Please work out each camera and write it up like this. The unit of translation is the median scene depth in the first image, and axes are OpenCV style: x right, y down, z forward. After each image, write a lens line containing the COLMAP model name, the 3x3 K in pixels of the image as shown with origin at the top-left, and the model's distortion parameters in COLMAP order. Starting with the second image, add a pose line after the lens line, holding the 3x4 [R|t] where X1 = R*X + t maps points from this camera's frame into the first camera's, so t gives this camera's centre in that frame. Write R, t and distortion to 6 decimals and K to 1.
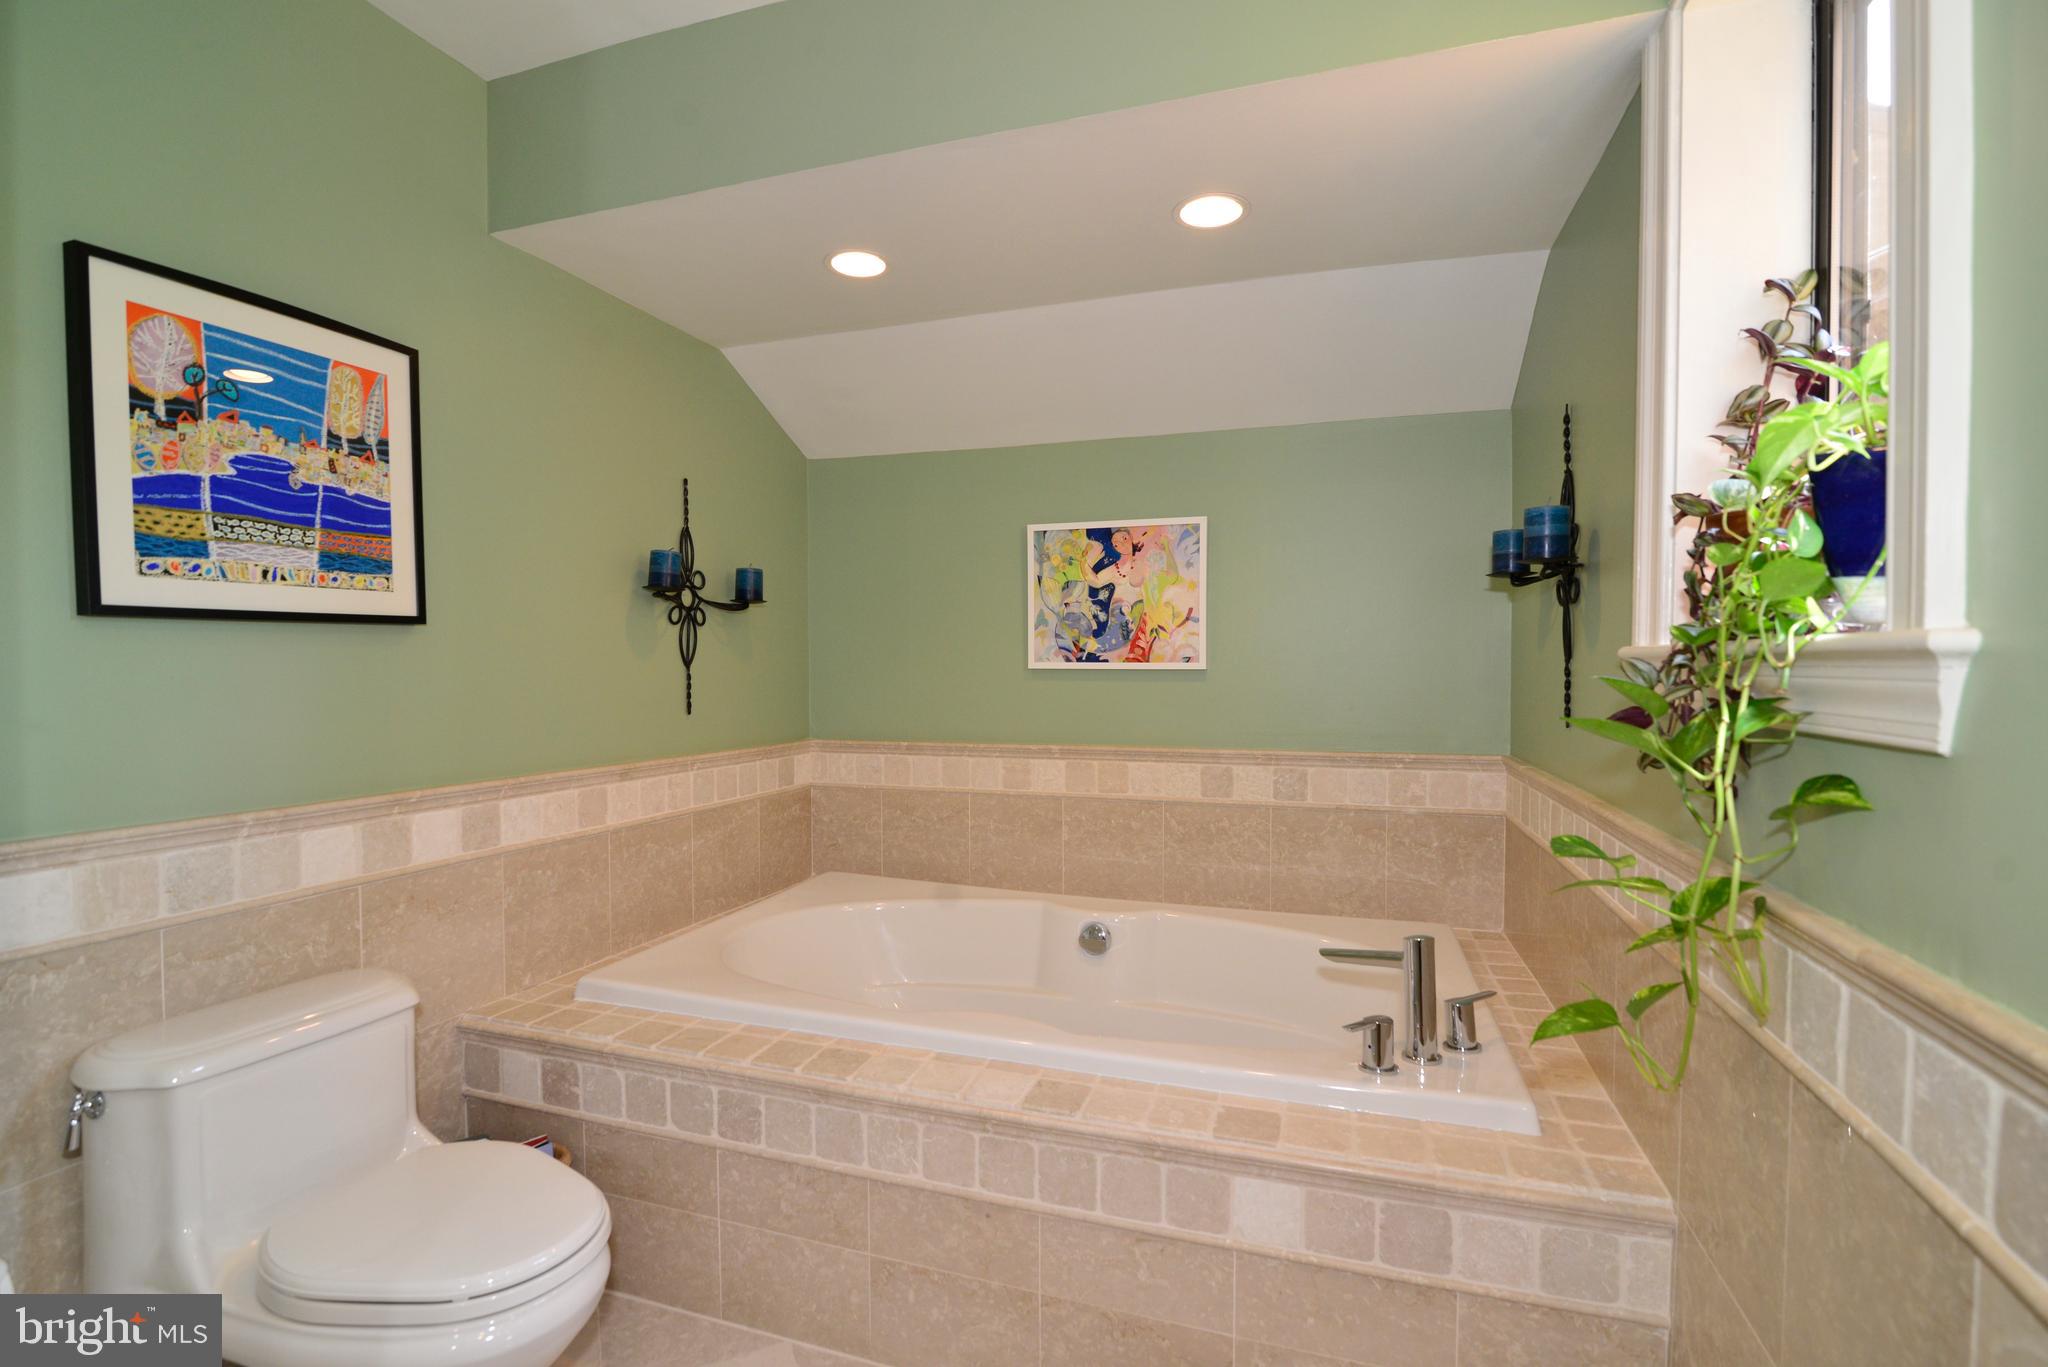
lens RADIAL K [[956.4, 0, 1020.7], [0, 956.4, 677.6], [0, 0, 1]] dist [0.000680, -0.001117]
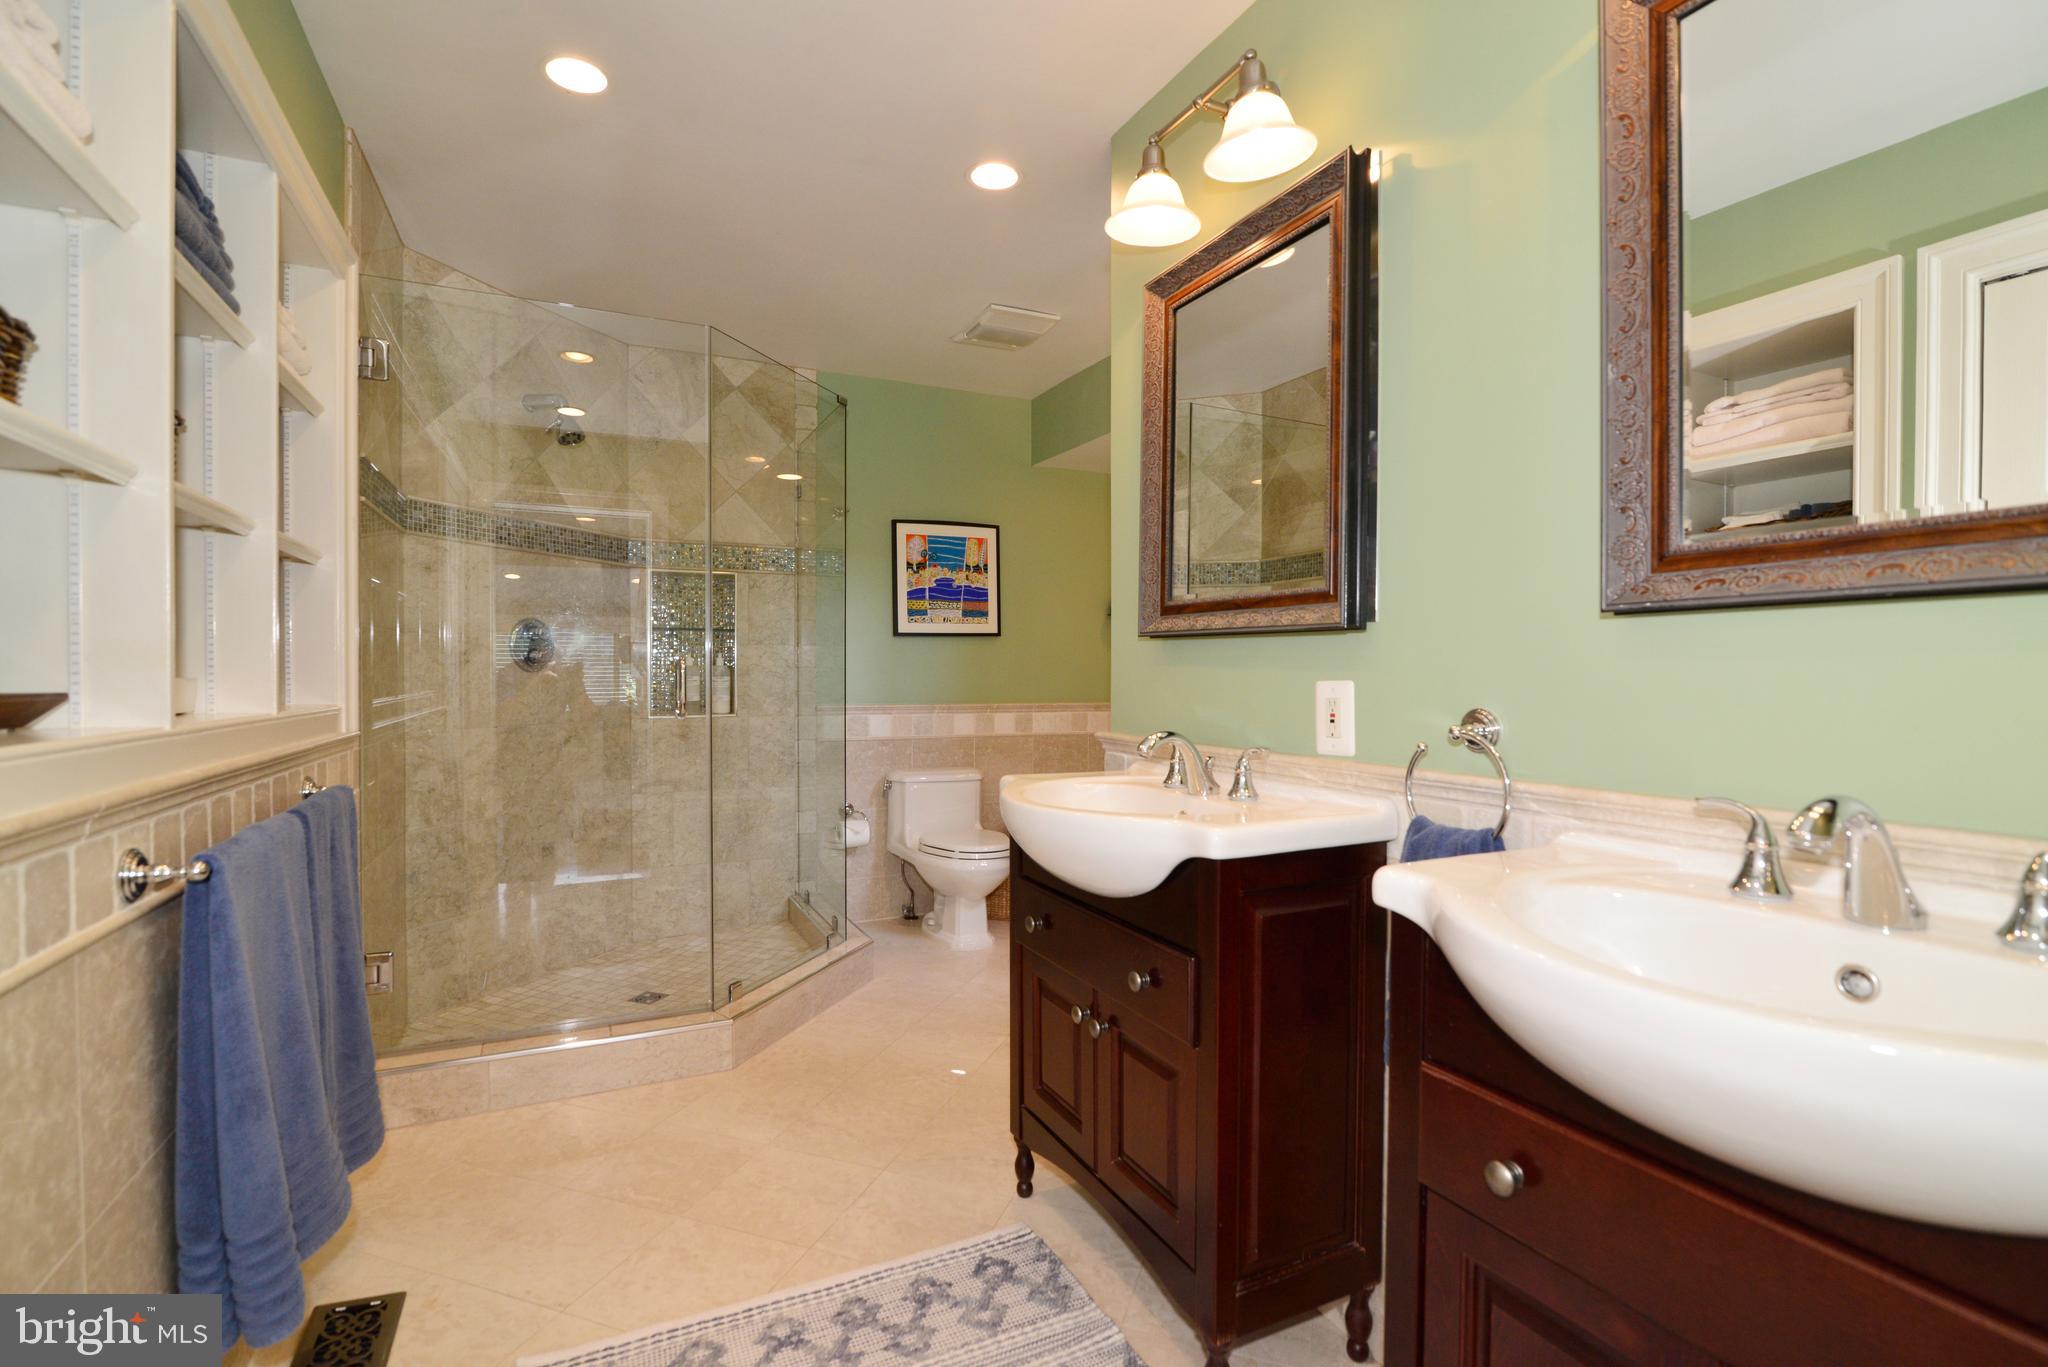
lens RADIAL K [[956.4, 0, 1024.6], [0, 956.4, 680.8], [0, 0, 1]] dist [0.000680, -0.001117]
pose [[0.696690, 0.010508, -0.717296, 1.318955], [-0.013194, 0.999911, 0.001833, 0.058955], [0.717251, 0.008187, 0.696767, -0.743321]]
